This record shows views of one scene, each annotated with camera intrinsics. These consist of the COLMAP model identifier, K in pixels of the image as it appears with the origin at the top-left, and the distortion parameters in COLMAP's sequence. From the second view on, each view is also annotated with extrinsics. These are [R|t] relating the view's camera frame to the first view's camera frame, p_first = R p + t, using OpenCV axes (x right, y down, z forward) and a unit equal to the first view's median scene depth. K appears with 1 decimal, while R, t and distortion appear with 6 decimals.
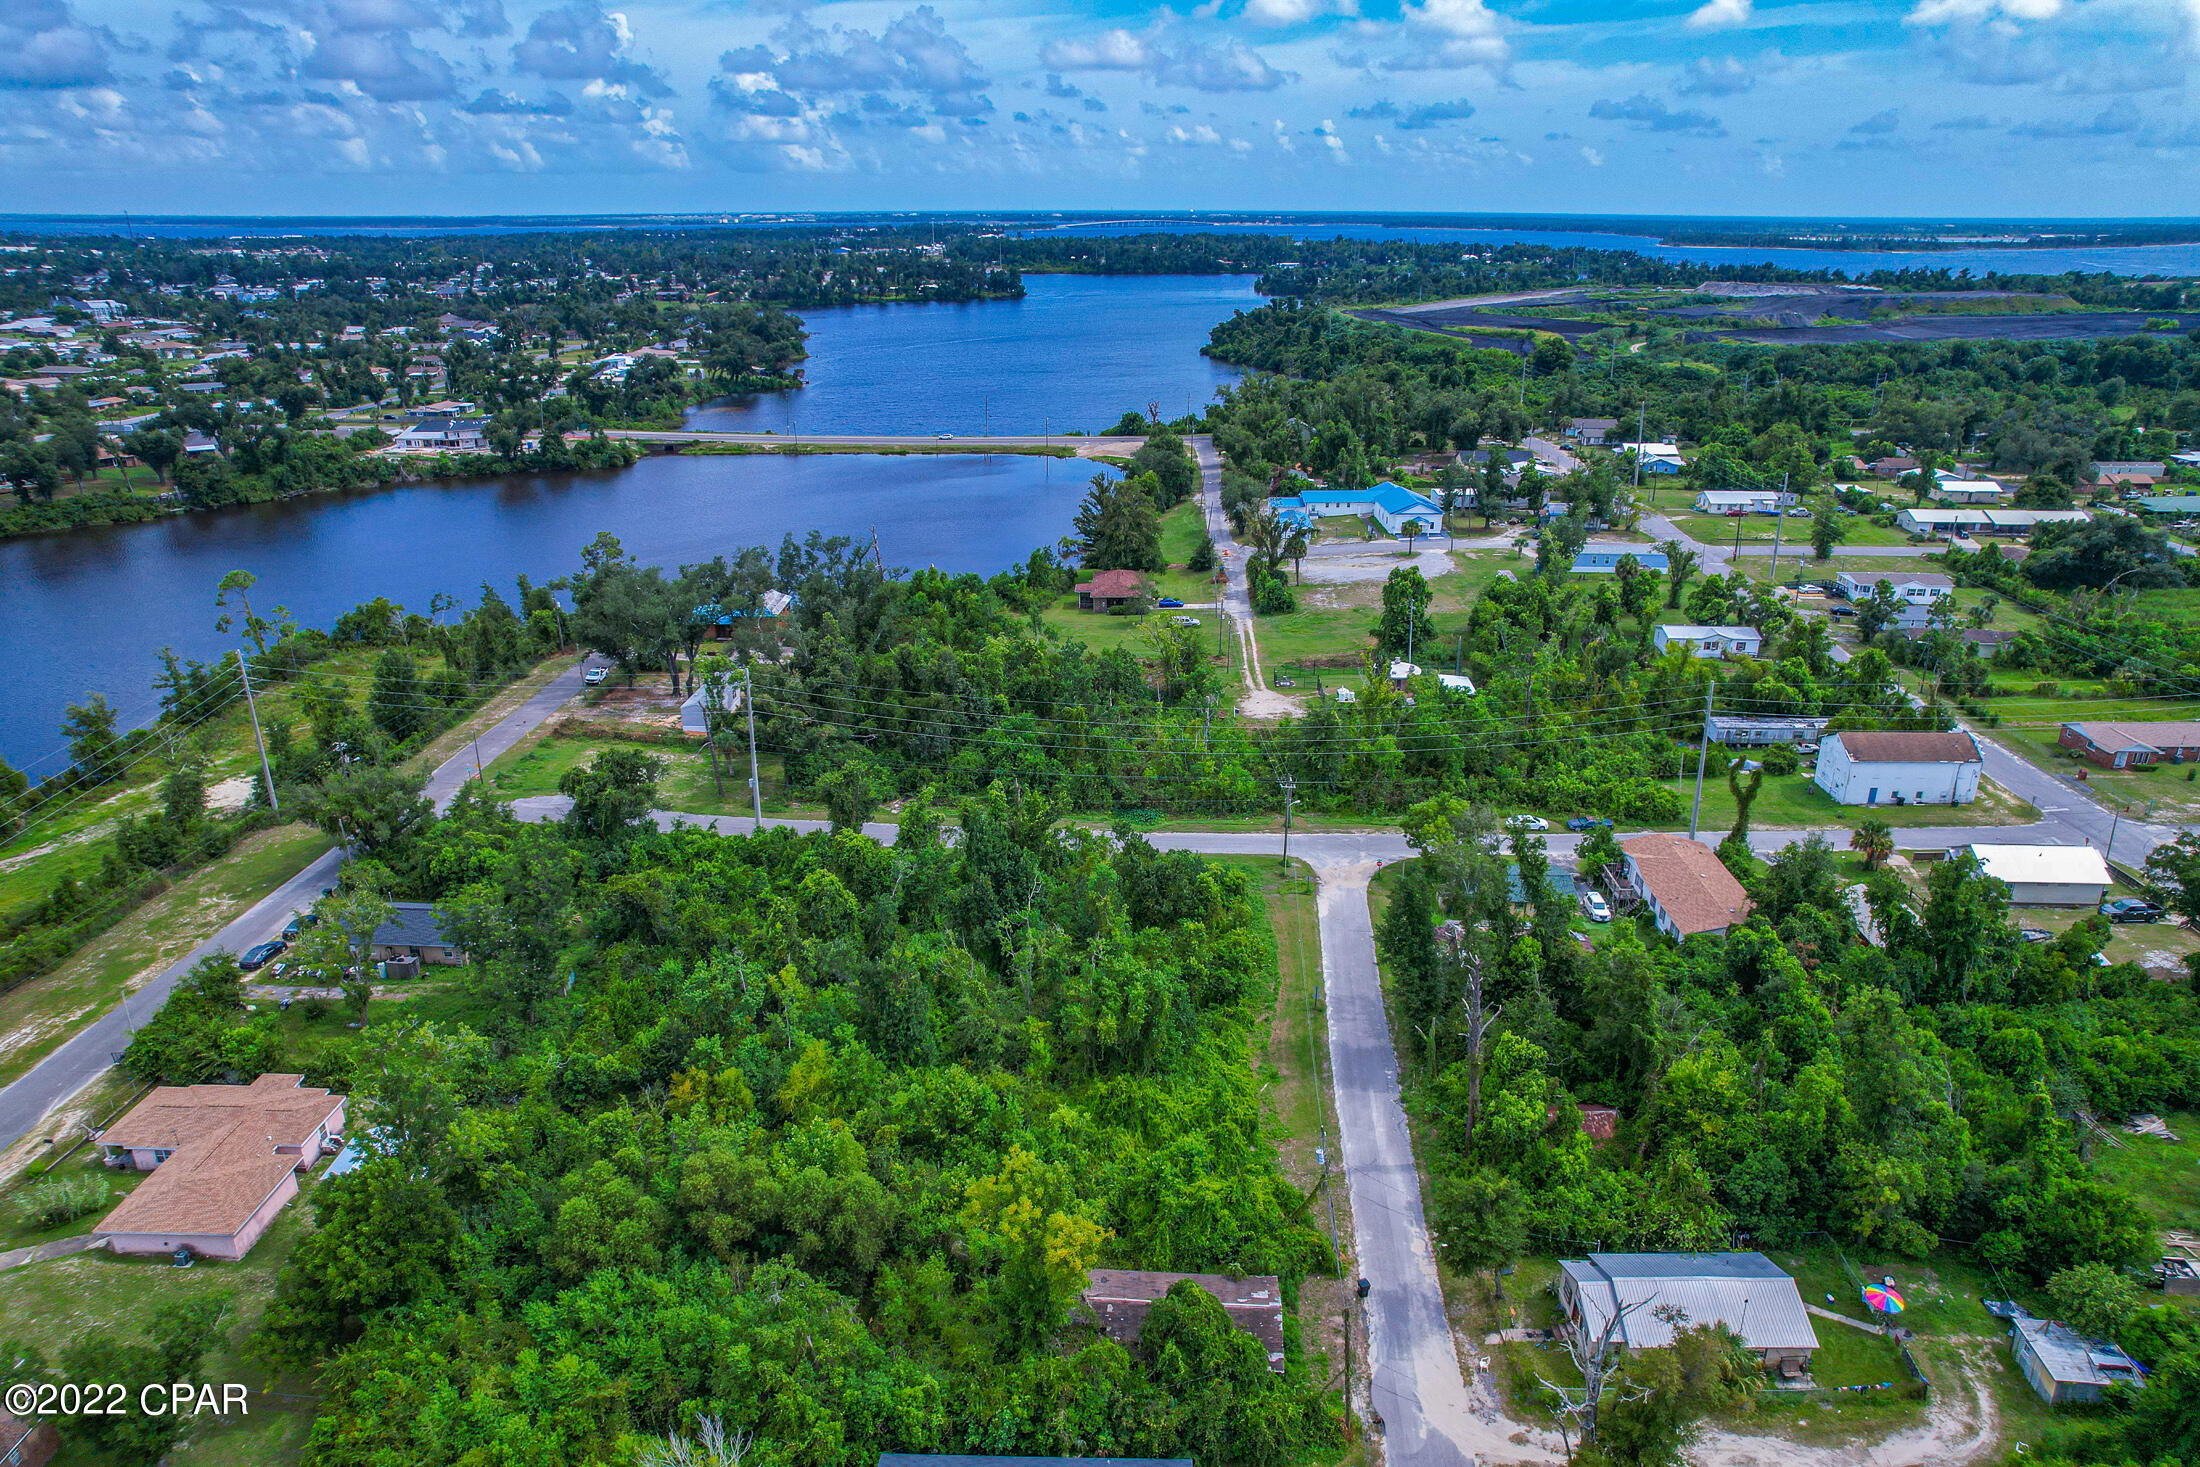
lens RADIAL K [[1405.4, 0, 1112.4], [0, 1405.4, 755.4], [0, 0, 1]] dist [-0.077241, 0.068704]
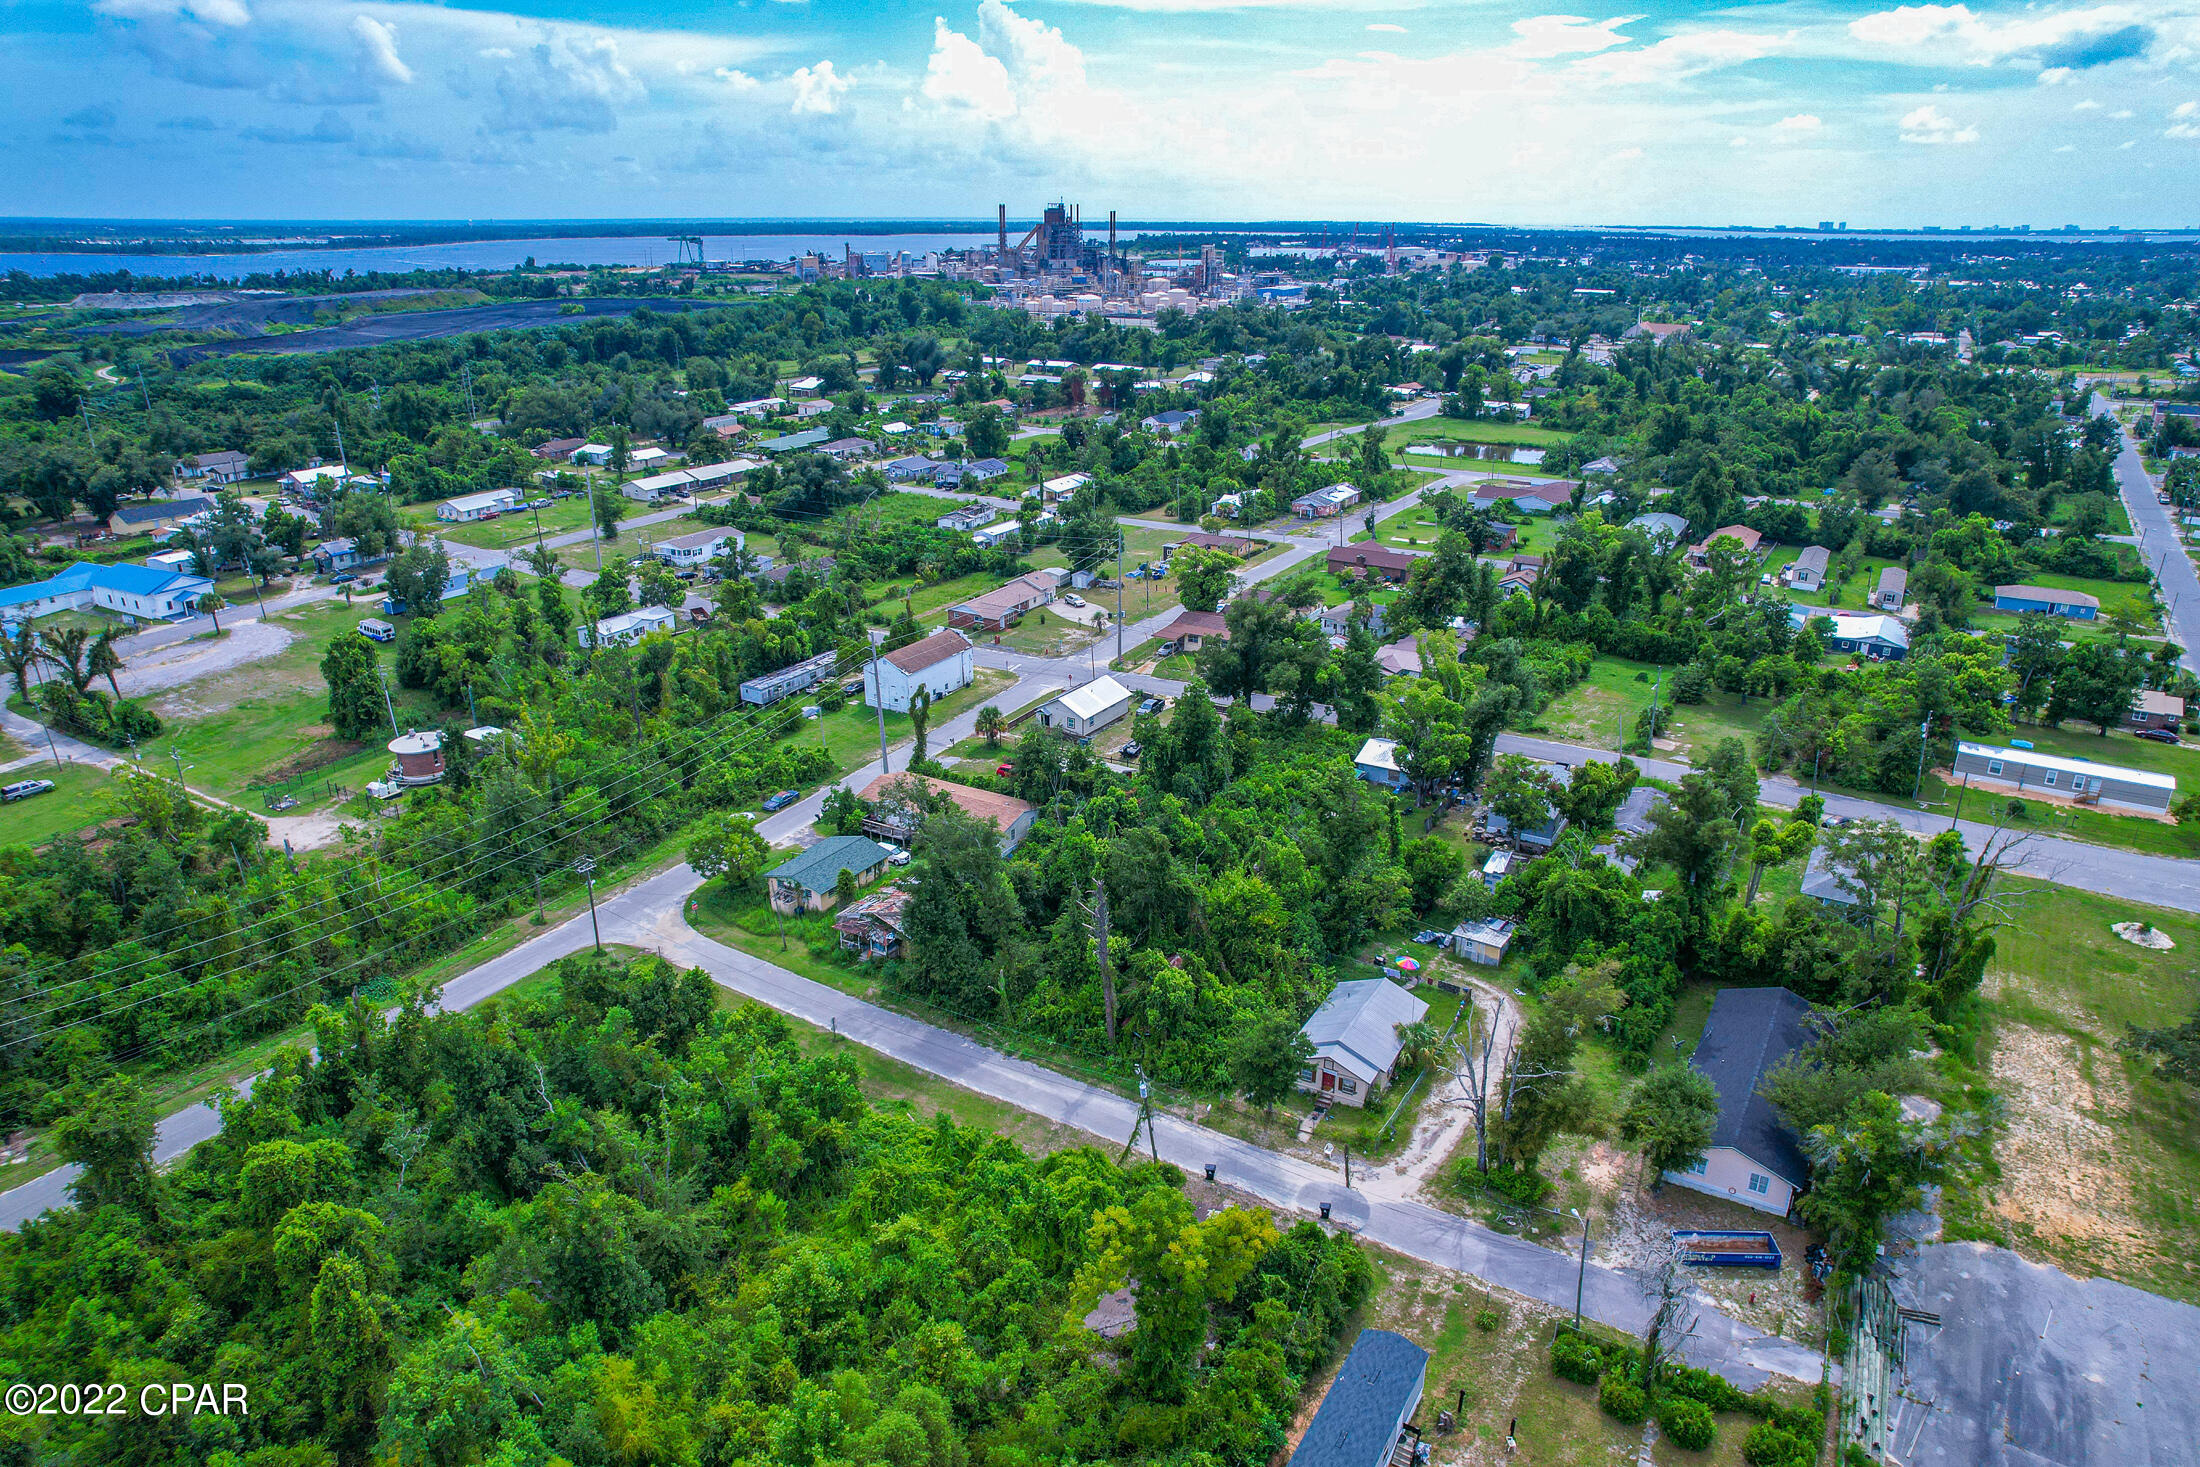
lens RADIAL K [[1405.4, 0, 1112.4], [0, 1405.4, 755.4], [0, 0, 1]] dist [-0.077241, 0.068704]
pose [[0.480320, -0.316142, 0.818136, -0.232829], [0.317343, 0.932226, 0.173918, -0.051816], [-0.817671, 0.176093, 0.548092, 0.135637]]
